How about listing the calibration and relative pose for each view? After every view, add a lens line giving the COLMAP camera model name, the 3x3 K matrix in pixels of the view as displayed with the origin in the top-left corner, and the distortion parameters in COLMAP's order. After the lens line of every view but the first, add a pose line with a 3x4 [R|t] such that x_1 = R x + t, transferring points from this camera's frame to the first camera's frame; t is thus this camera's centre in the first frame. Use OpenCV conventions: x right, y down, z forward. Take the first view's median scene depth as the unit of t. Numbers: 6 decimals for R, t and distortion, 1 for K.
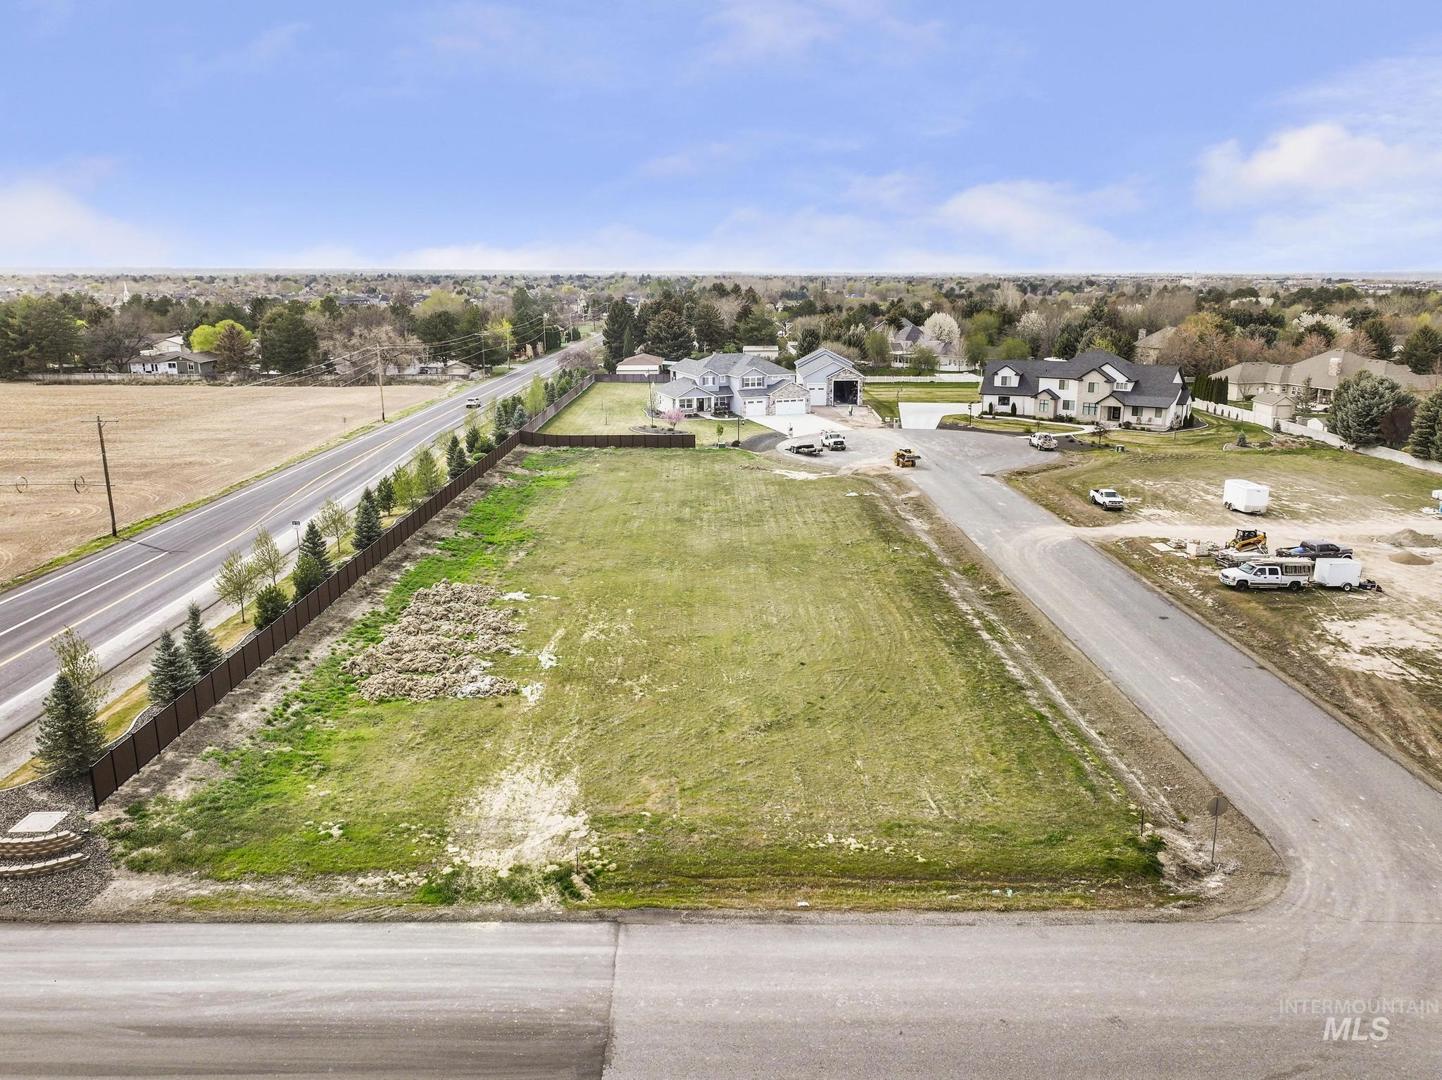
lens RADIAL K [[1060.5, 0, 721.0], [0, 1060.5, 540.0], [0, 0, 1]] dist [0.001222, 0.006174]
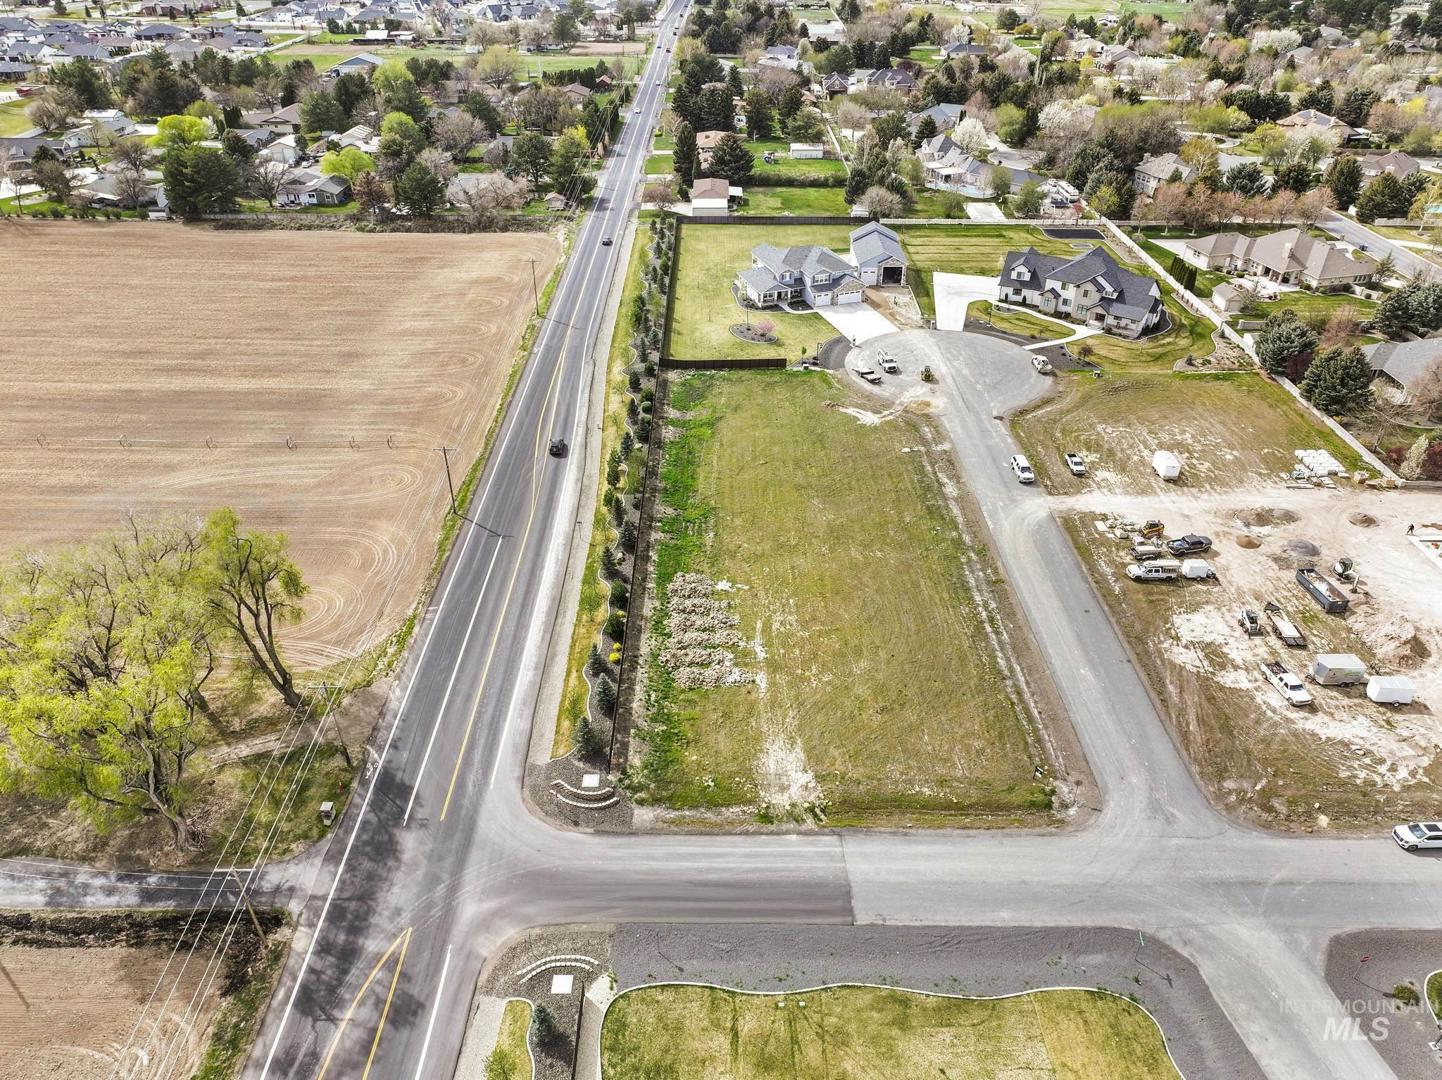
lens RADIAL K [[1005.0, 0, 721.0], [0, 1005.0, 540.0], [0, 0, 1]] dist [0.005438, -0.003622]
pose [[0.999976, 0.006692, -0.001786, -0.223783], [-0.005716, 0.942980, 0.332801, -0.658779], [0.003912, -0.332782, 0.942996, -0.631951]]
